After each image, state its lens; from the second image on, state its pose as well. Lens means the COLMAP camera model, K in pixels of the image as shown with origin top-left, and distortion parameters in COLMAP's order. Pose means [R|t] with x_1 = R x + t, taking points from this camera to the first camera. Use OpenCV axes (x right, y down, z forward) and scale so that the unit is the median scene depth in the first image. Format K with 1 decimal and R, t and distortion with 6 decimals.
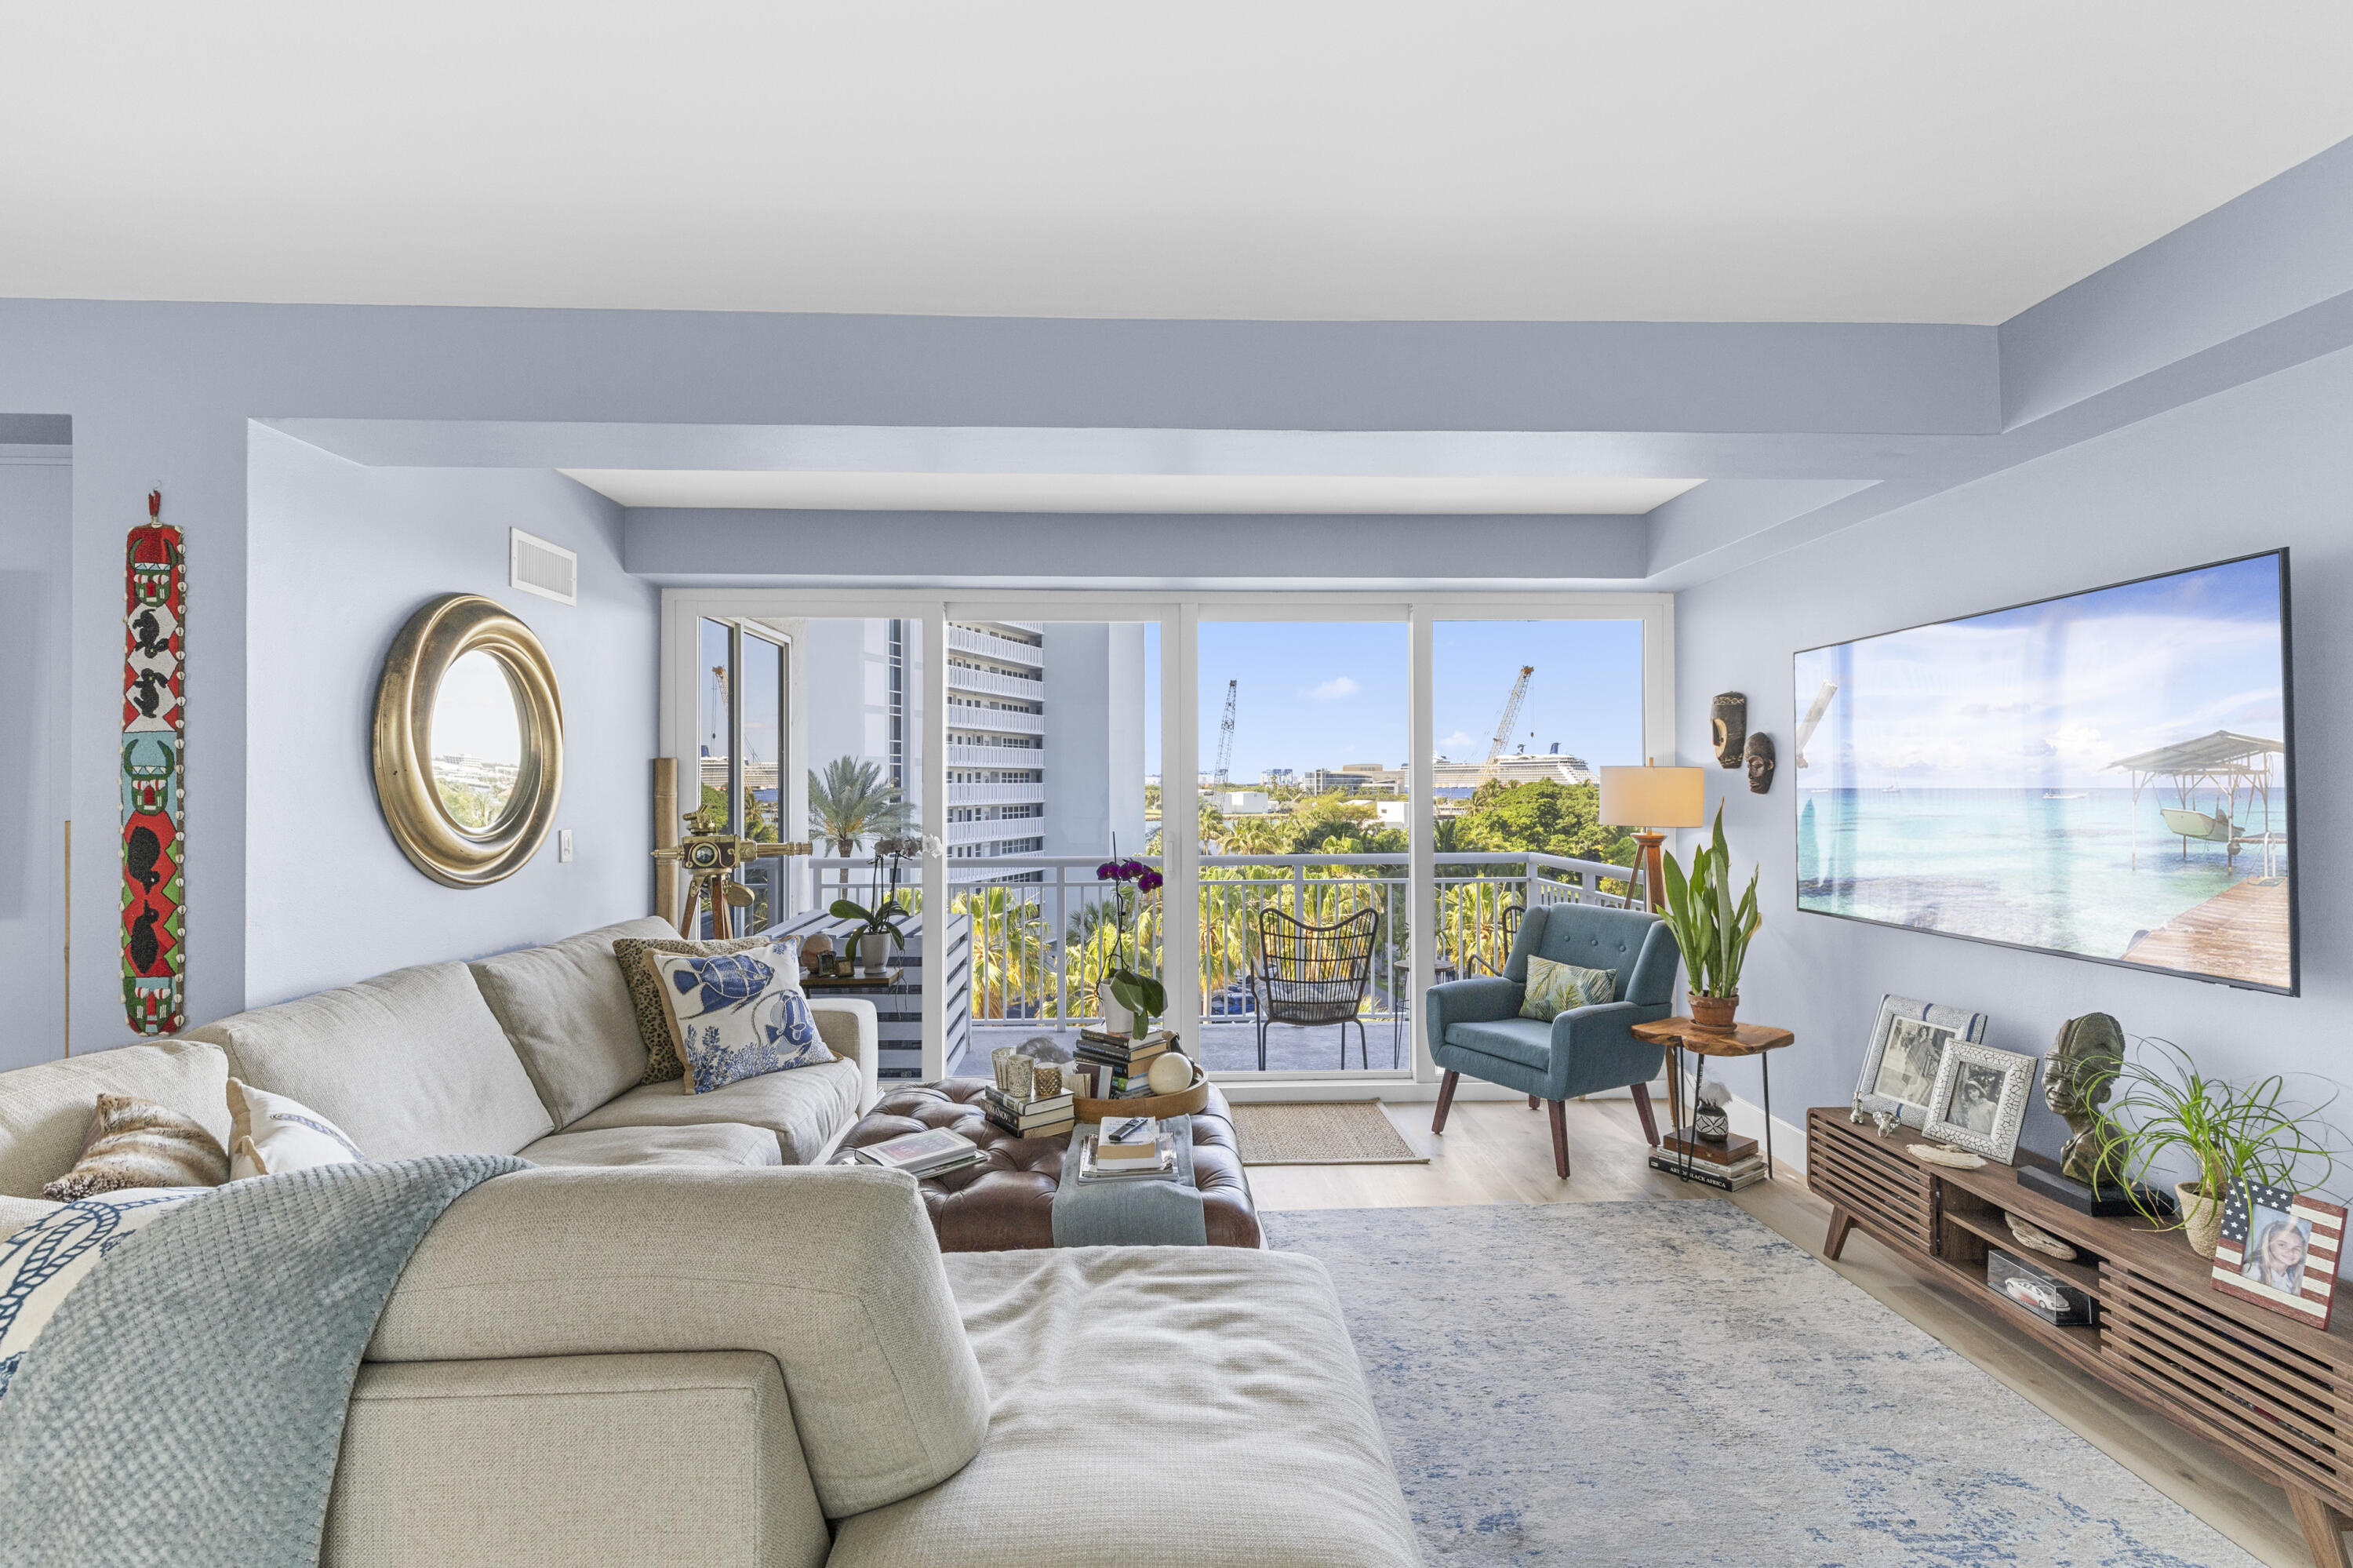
lens RADIAL K [[1056.7, 0, 1181.0], [0, 1056.7, 774.2], [0, 0, 1]] dist [0.008007, -0.003092]
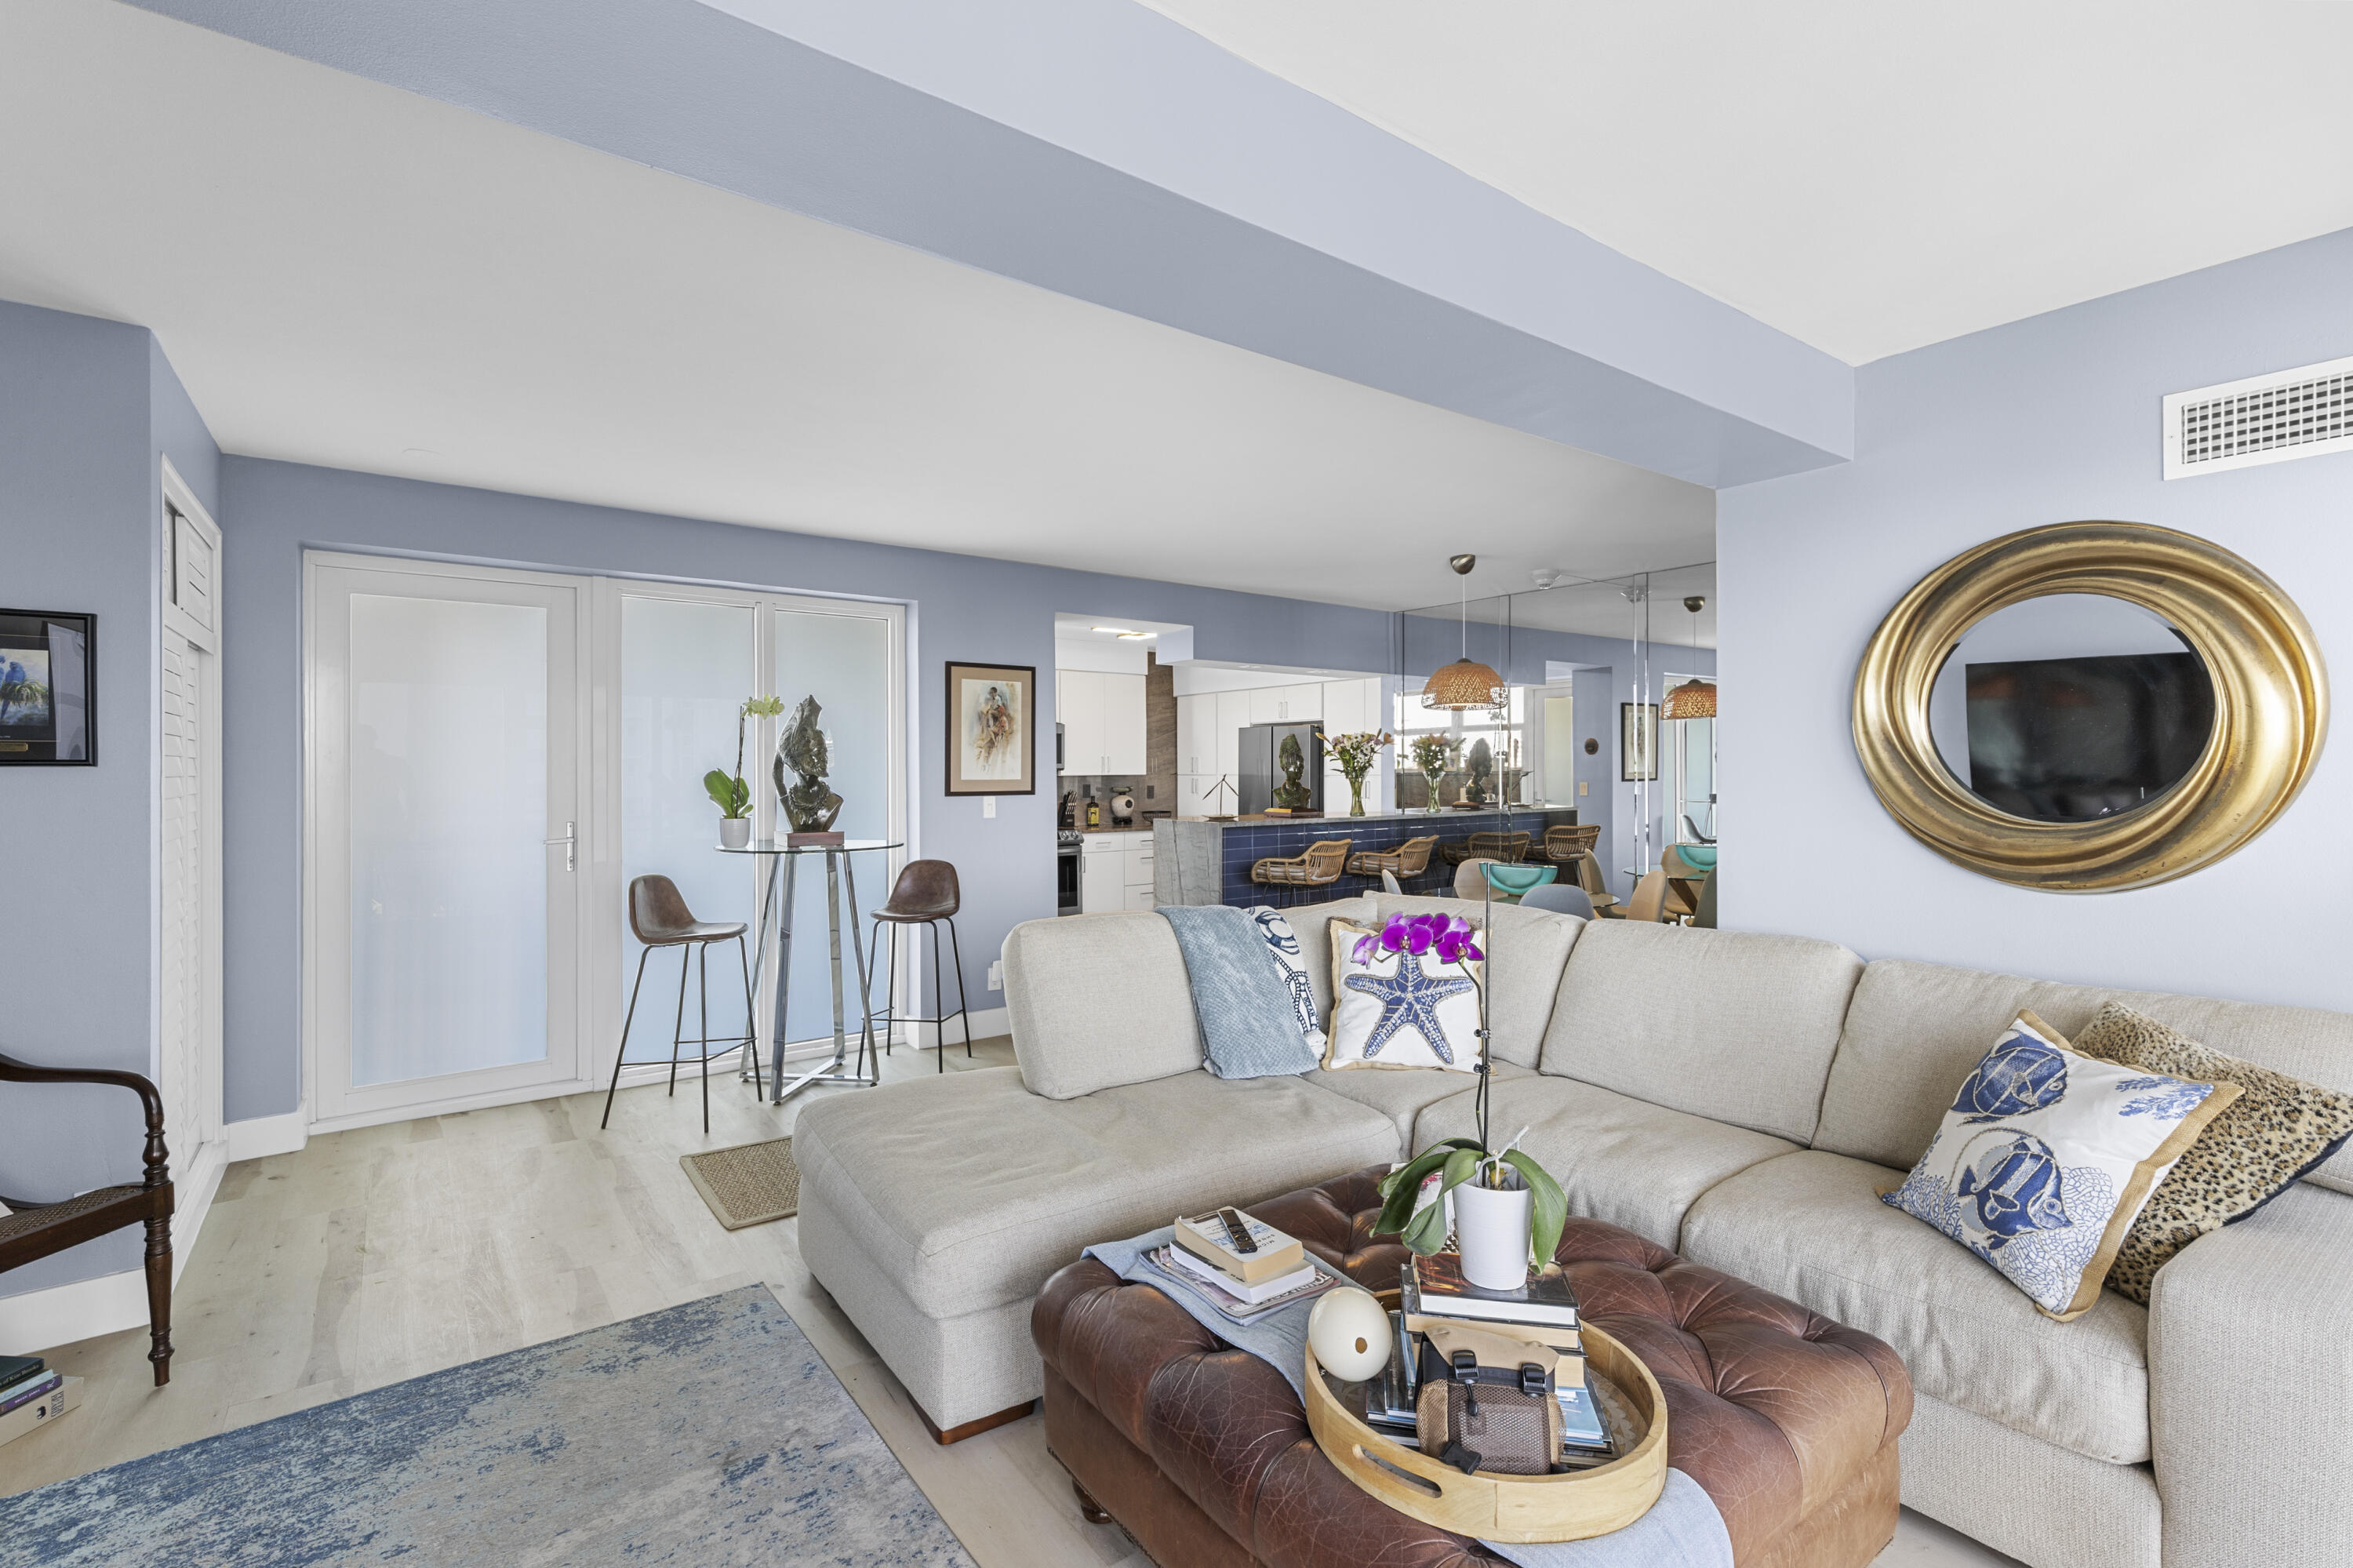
lens RADIAL K [[1056.7, 0, 1184.8], [0, 1056.7, 761.2], [0, 0, 1]] dist [0.008007, -0.003092]
pose [[-0.824853, 0.001789, -0.565345, 0.349994], [0.010412, 0.999873, -0.012026, 0.012340], [0.565252, -0.015806, -0.824767, 1.395966]]
